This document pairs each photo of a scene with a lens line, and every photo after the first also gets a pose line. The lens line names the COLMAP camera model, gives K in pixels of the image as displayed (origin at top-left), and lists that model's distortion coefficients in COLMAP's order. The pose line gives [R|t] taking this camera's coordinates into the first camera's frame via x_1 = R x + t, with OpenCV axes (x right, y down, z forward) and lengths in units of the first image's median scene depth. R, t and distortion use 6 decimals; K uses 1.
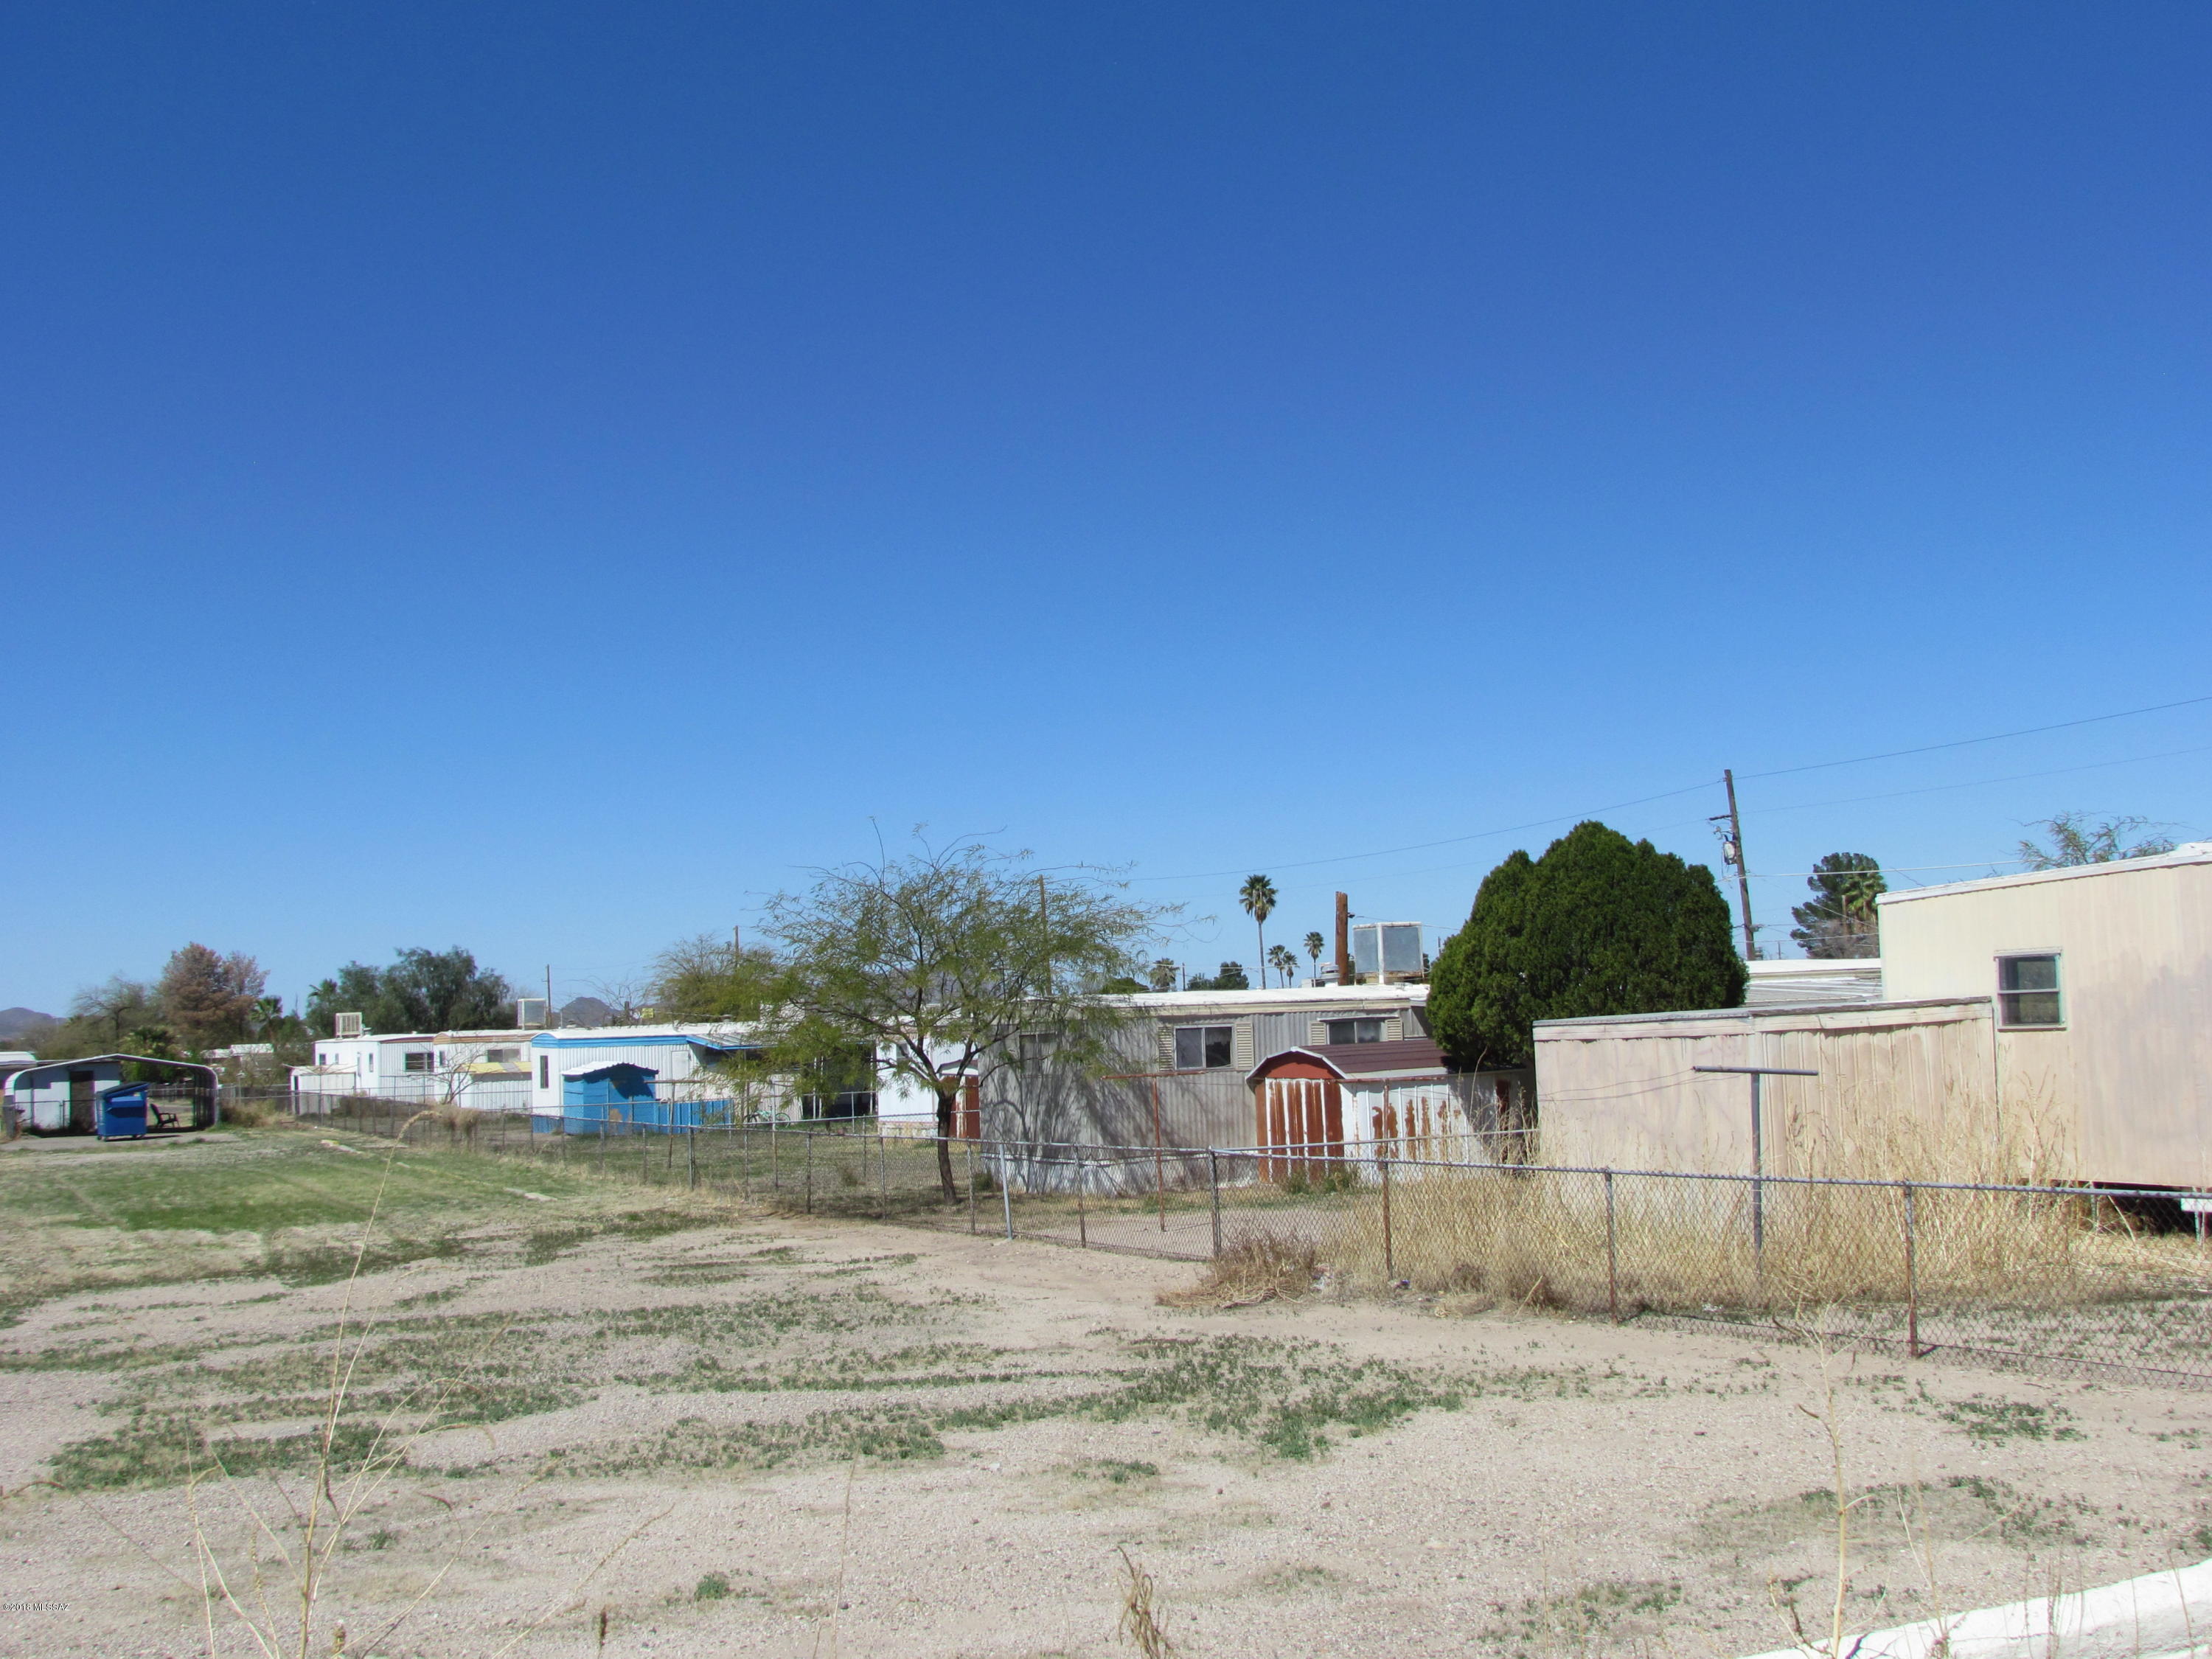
lens RADIAL K [[2405.3, 0, 1106.0], [0, 2405.3, 829.5], [0, 0, 1]] dist [-0.066273, 0.017910]
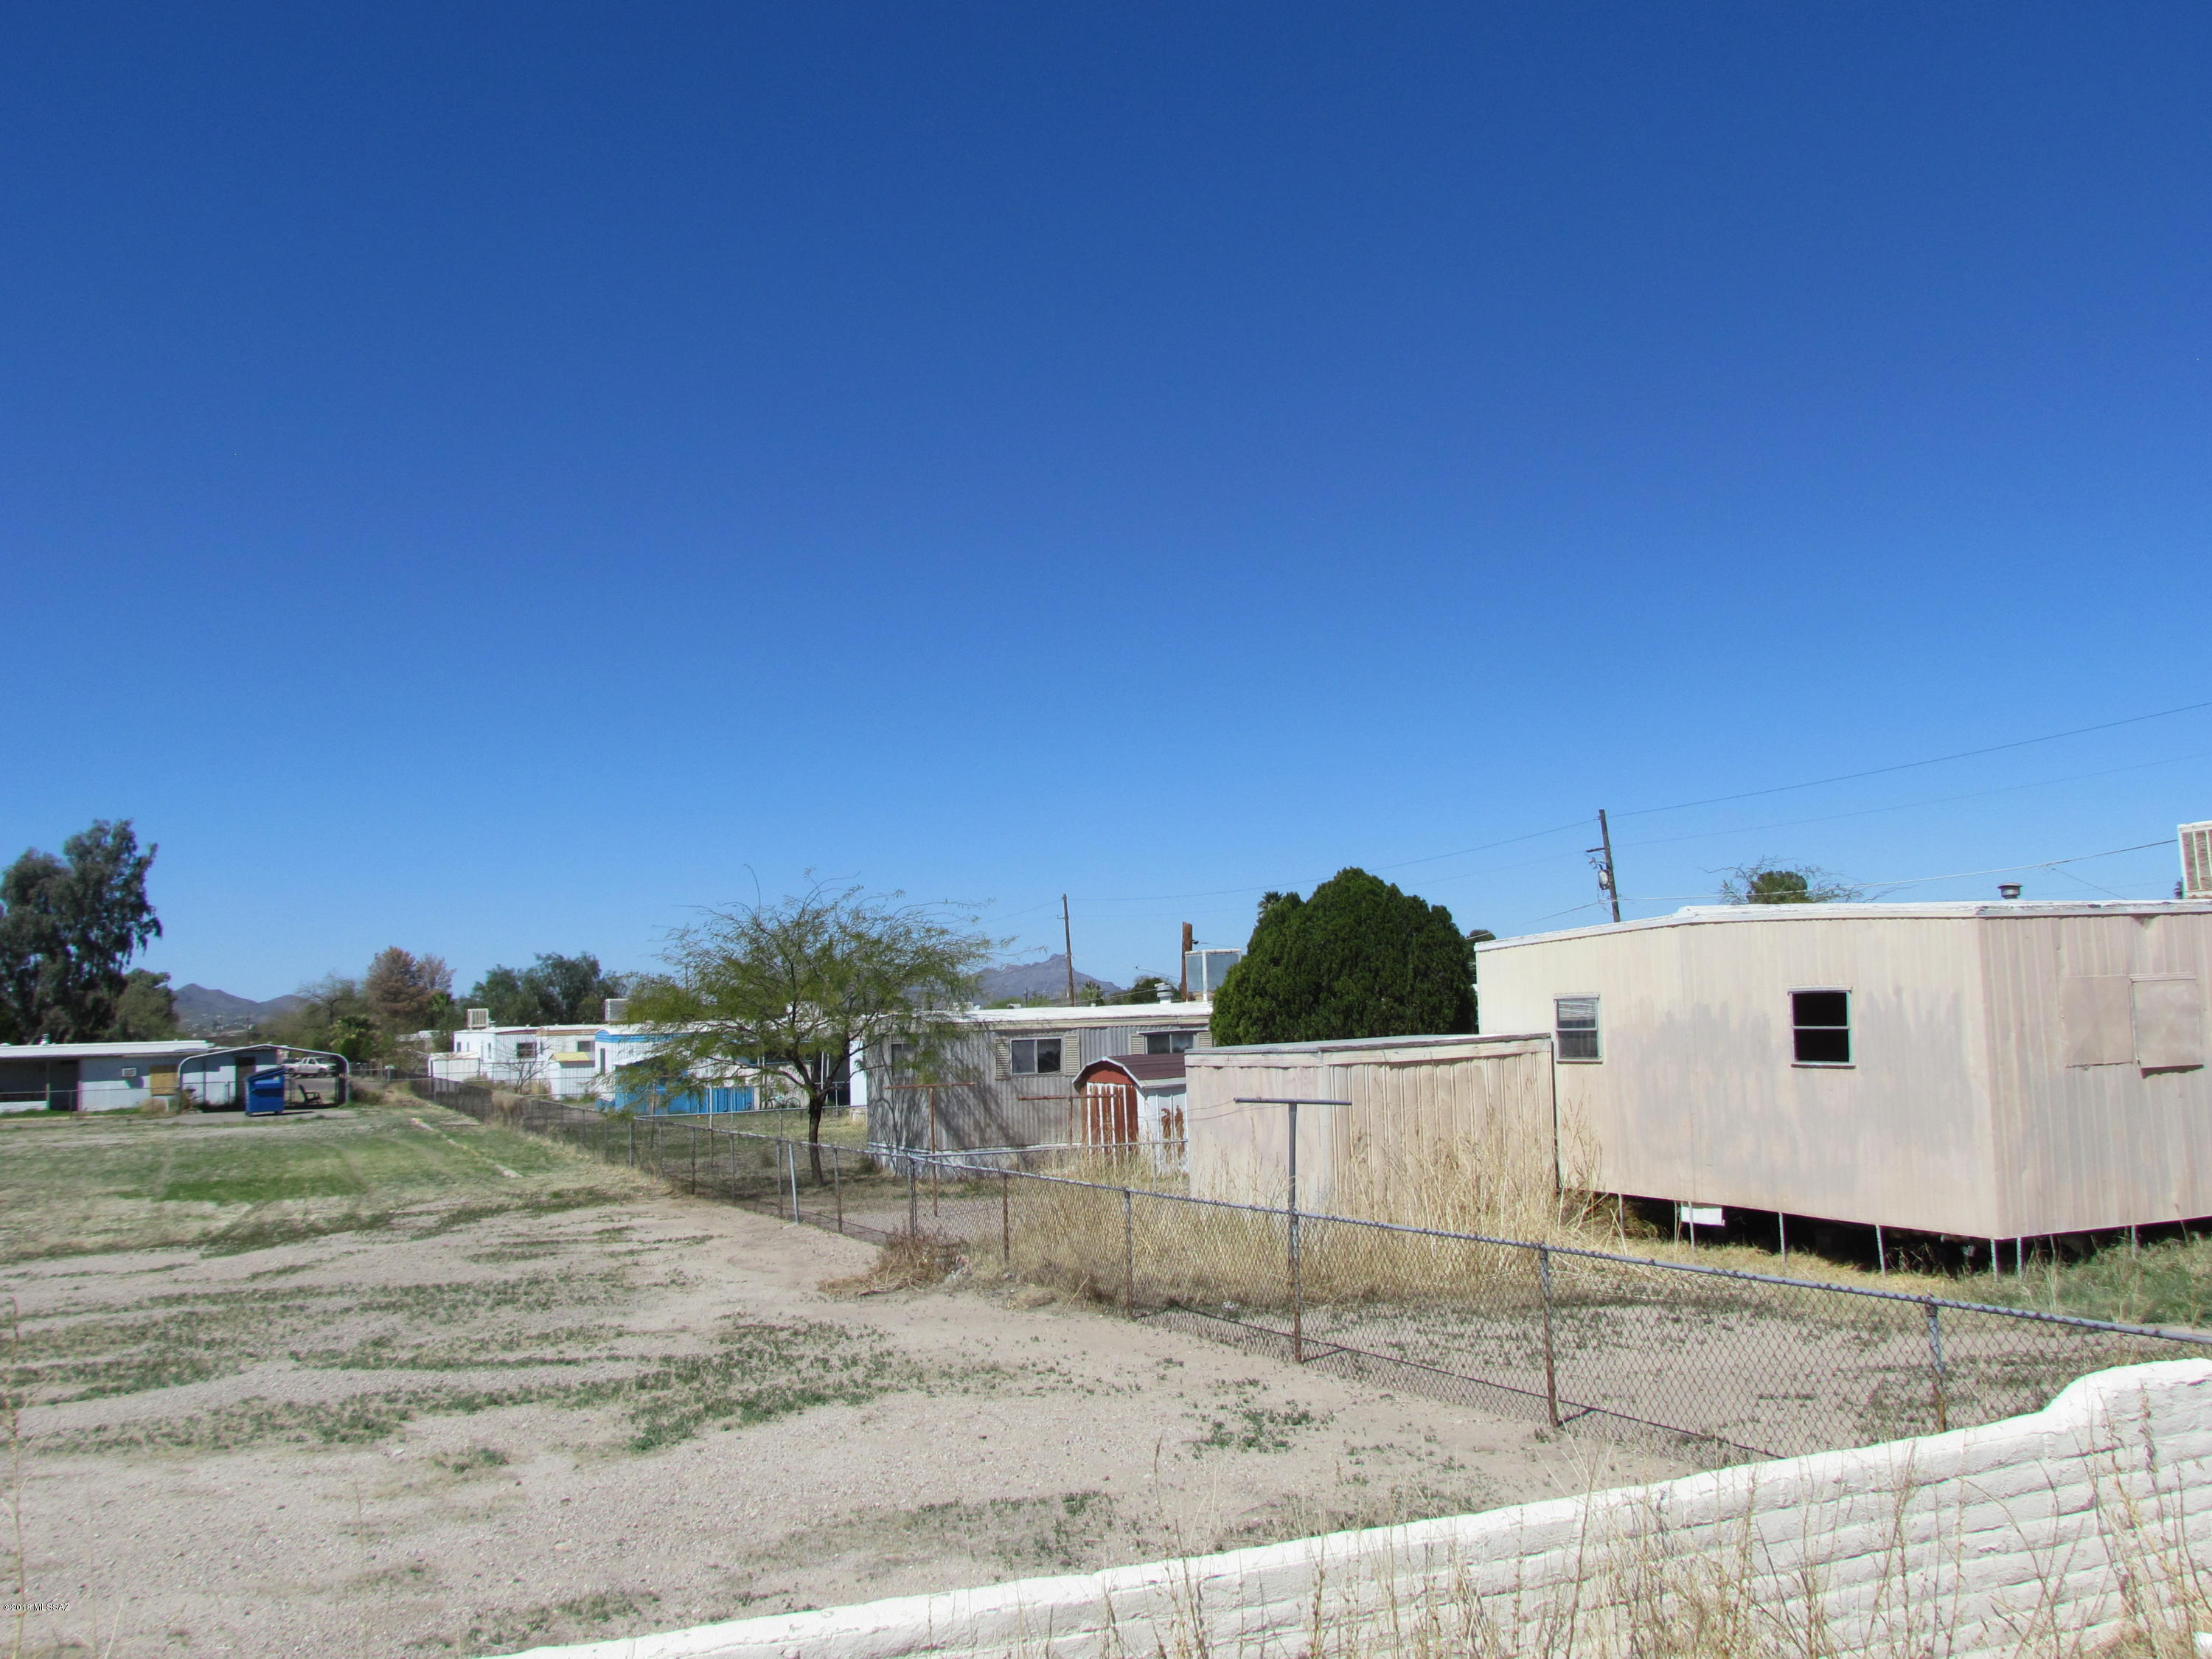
lens RADIAL K [[2004.7, 0, 1106.0], [0, 2004.7, 829.5], [0, 0, 1]] dist [-0.068088, 0.006044]
pose [[0.999115, -0.000743, -0.042055, 0.117936], [0.000353, 0.999957, -0.009285, -0.012780], [0.042060, 0.009262, 0.999072, 0.005609]]
